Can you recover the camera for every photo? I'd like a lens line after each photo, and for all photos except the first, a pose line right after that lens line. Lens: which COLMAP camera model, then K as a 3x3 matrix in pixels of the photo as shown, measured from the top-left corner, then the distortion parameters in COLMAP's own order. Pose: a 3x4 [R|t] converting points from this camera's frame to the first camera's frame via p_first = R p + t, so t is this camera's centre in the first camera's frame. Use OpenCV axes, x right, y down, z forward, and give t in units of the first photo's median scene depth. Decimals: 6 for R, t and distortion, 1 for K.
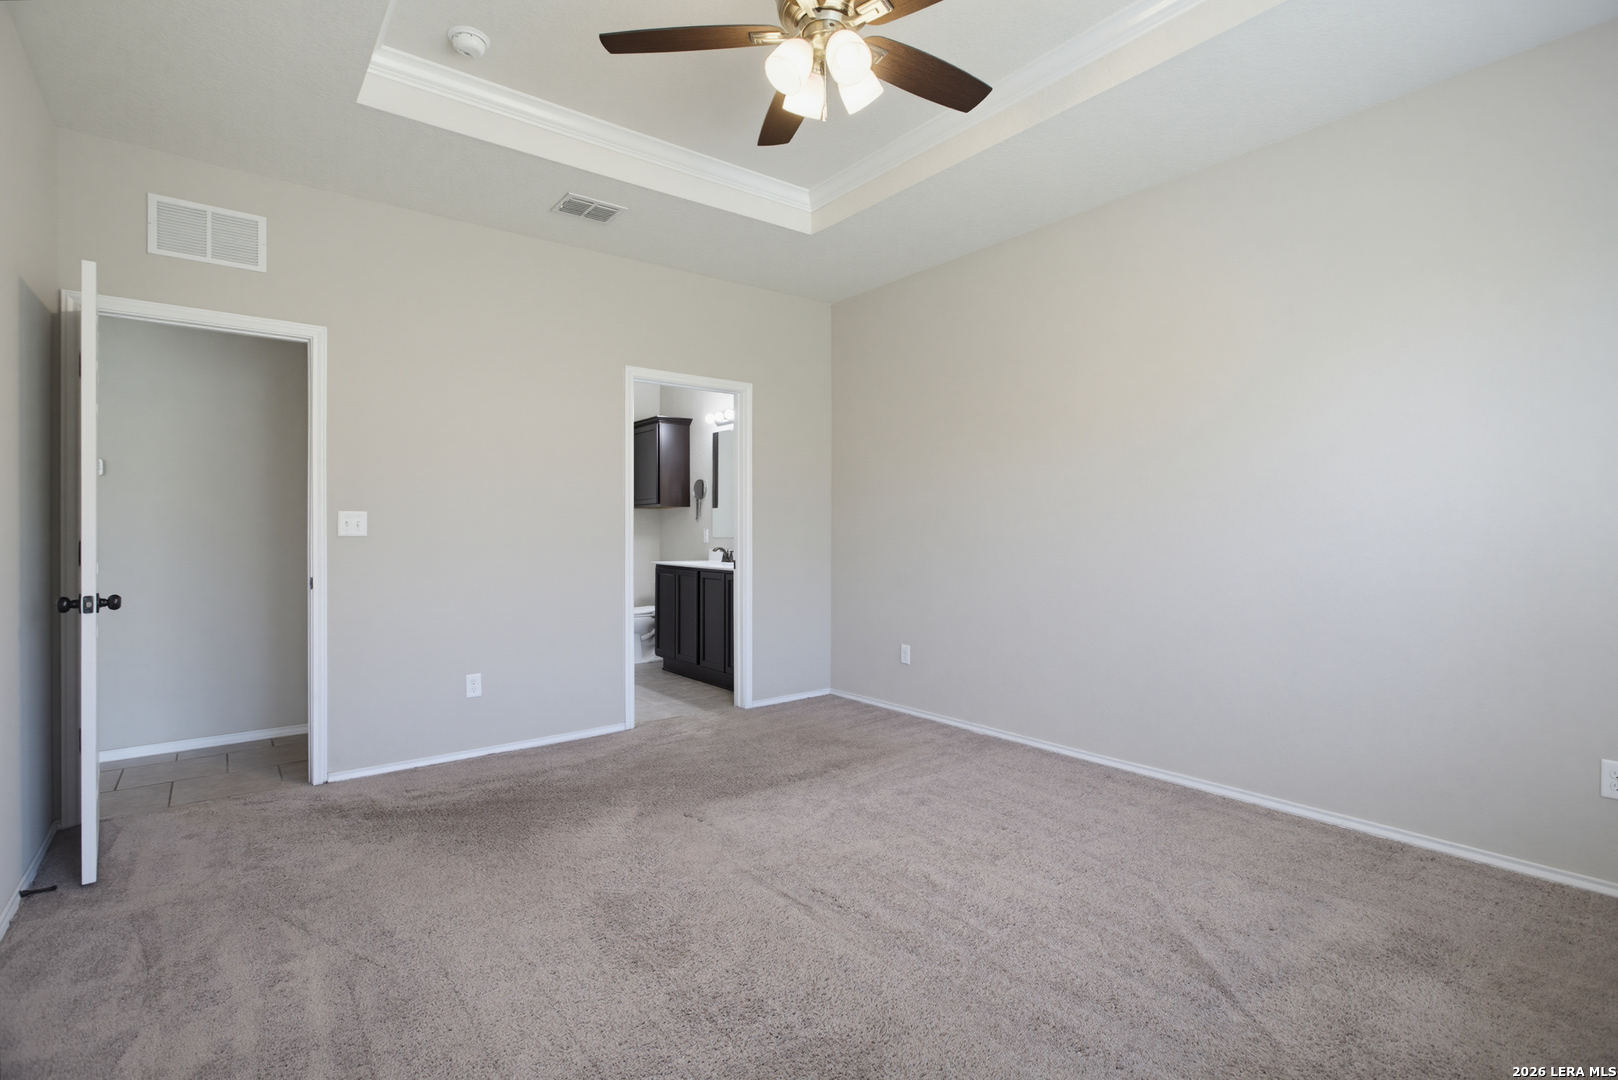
lens RADIAL K [[759.1, 0, 812.7], [0, 759.1, 531.9], [0, 0, 1]] dist [-0.007713, 0.000385]
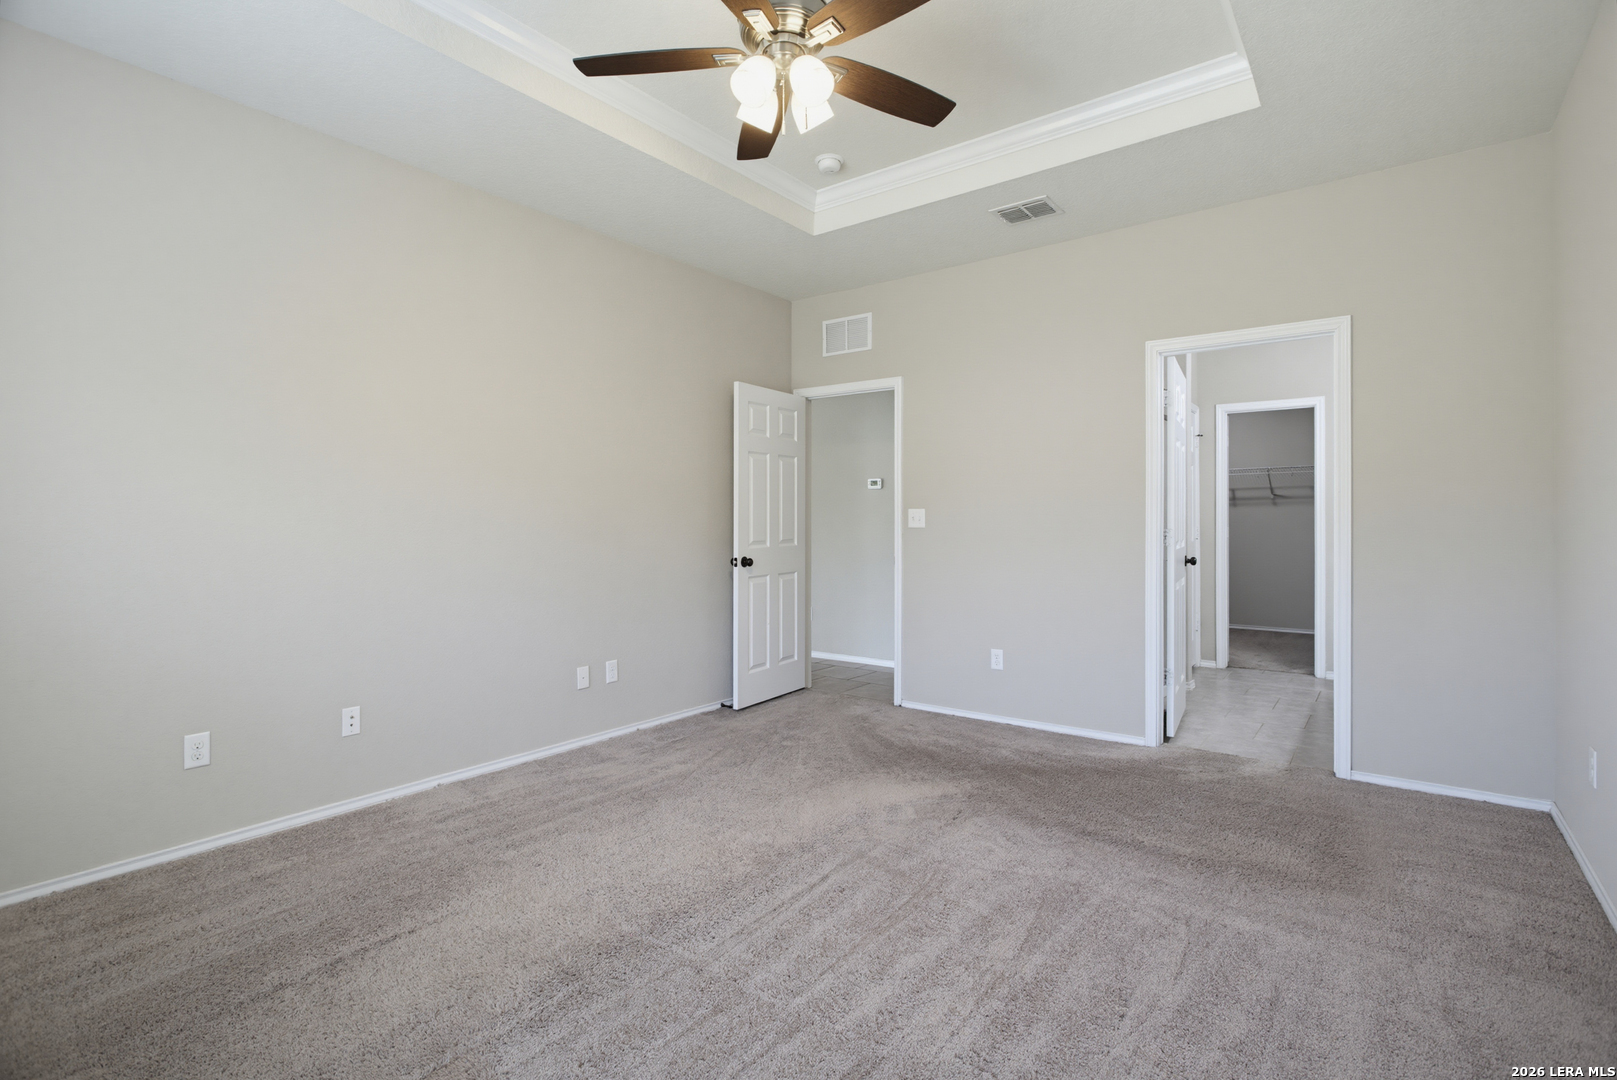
lens RADIAL K [[758.6, 0, 812.2], [0, 758.6, 531.9], [0, 0, 1]] dist [-0.007713, 0.000385]
pose [[0.228569, 0.000492, -0.973528, 0.719521], [0.000238, 1.000000, 0.000561, 0.014212], [0.973528, -0.000360, 0.228569, 0.576604]]
